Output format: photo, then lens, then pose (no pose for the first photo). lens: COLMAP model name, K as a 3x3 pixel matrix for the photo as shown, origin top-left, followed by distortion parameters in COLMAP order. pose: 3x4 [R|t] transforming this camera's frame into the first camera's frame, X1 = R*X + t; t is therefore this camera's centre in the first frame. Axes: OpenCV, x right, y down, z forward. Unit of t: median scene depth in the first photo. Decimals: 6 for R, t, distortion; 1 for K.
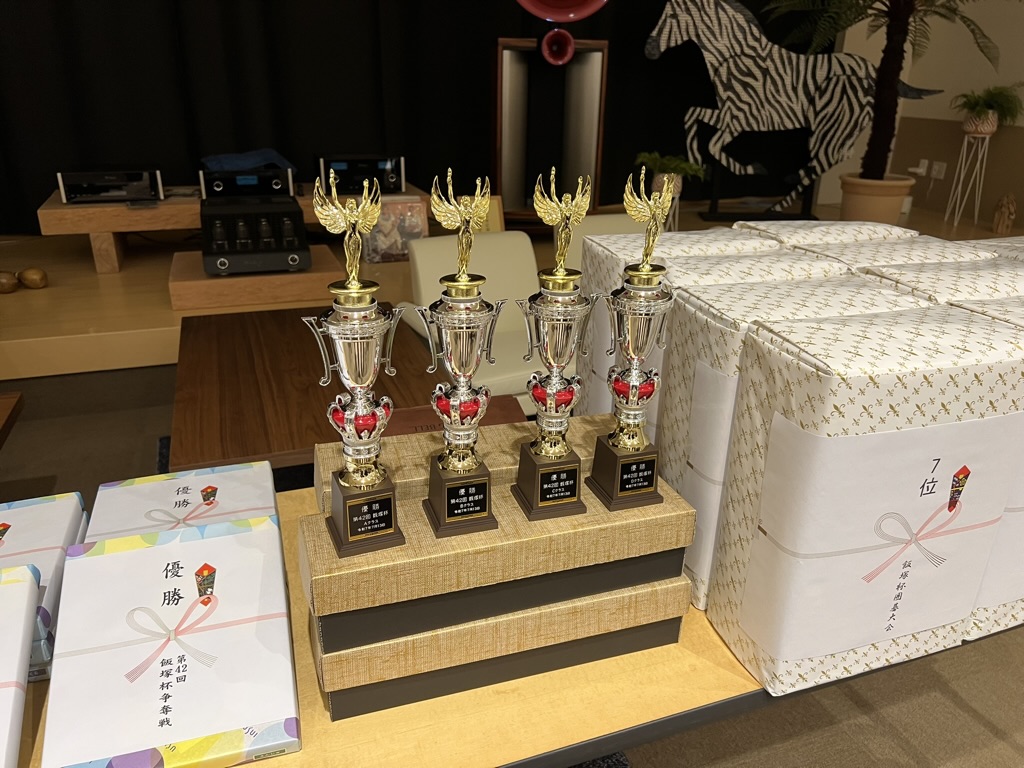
lens RADIAL K [[774.0, 0, 512.2], [0, 774.0, 384.1], [0, 0, 1]] dist [0.048593, -0.025491]
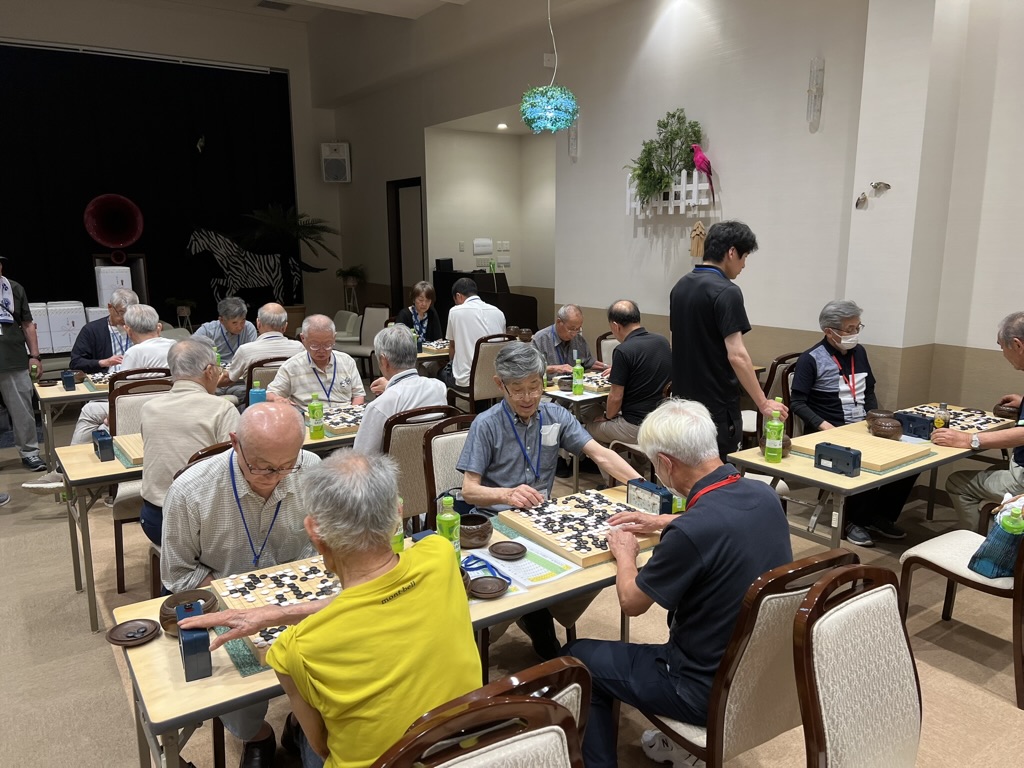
lens RADIAL K [[774.0, 0, 514.2], [0, 774.0, 388.7], [0, 0, 1]] dist [0.048593, -0.025491]
pose [[0.966254, -0.074401, 0.246614, 0.475041], [0.121772, 0.975582, -0.182790, 0.432139], [-0.226993, 0.206652, 0.951719, -1.162495]]
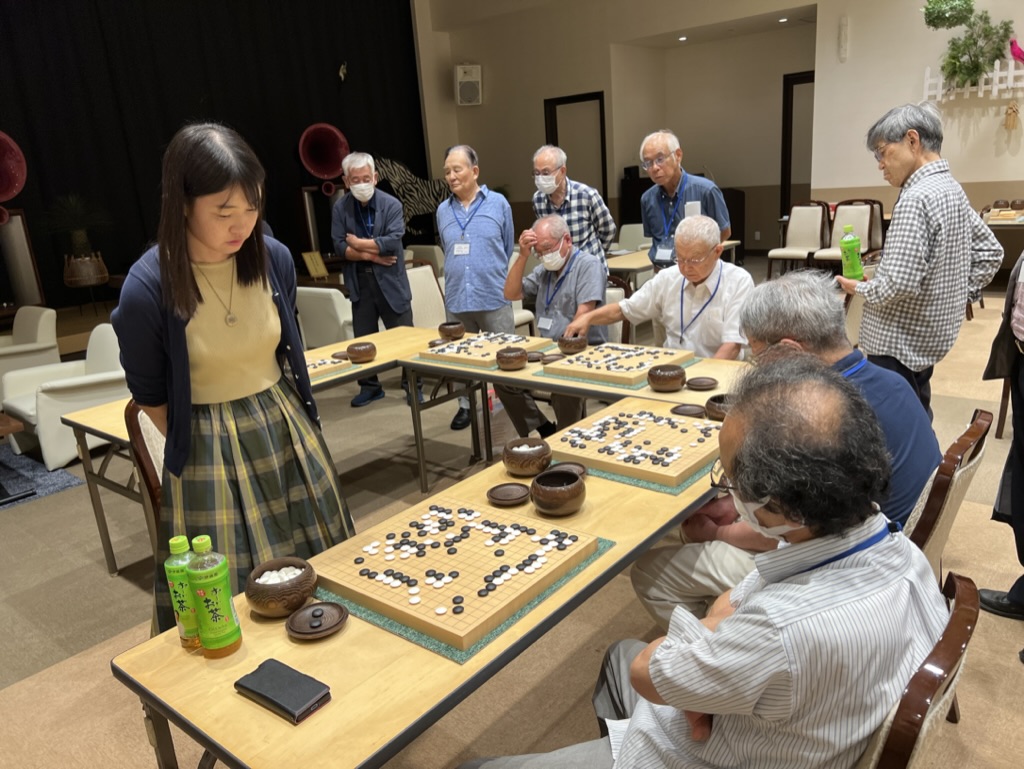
lens RADIAL K [[774.0, 0, 512.3], [0, 774.0, 385.7], [0, 0, 1]] dist [0.048593, -0.025491]
pose [[0.837866, -0.230957, 0.494610, -0.662732], [0.292680, 0.954907, -0.049907, 0.323149], [-0.460780, 0.186578, 0.867681, -0.932464]]
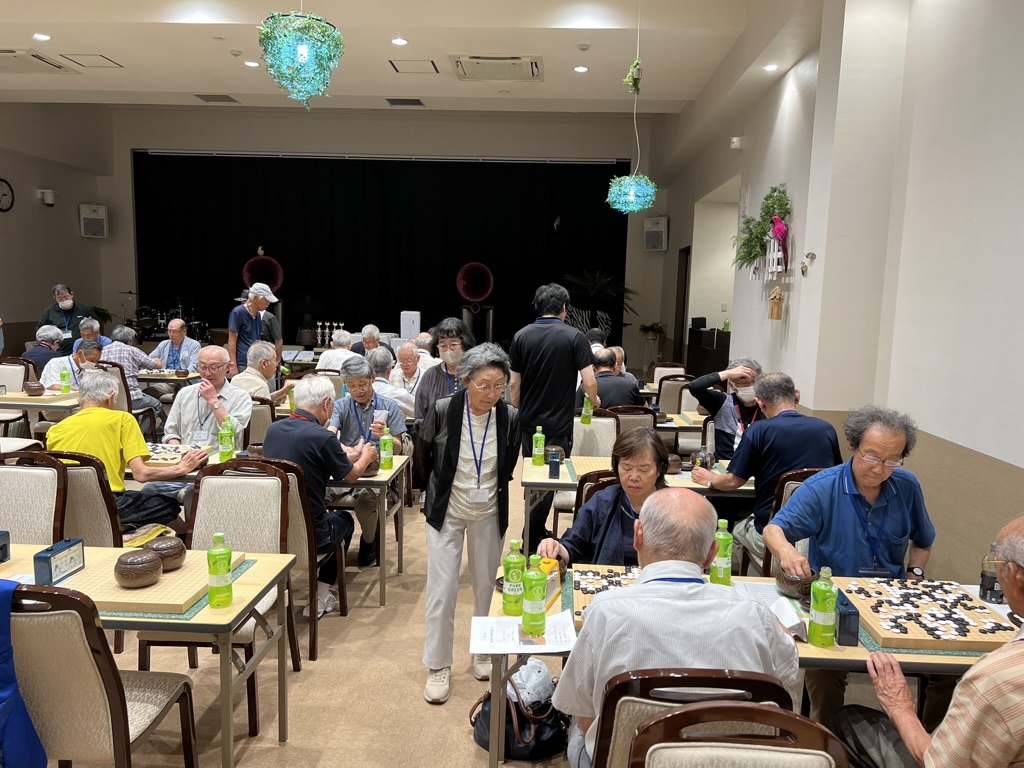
lens RADIAL K [[774.0, 0, 531.5], [0, 774.0, 389.9], [0, 0, 1]] dist [0.048593, -0.025491]
pose [[0.934266, 0.043162, -0.353954, 1.146153], [-0.139612, 0.957675, -0.251726, 0.538131], [0.328108, 0.284596, 0.900750, -1.378379]]
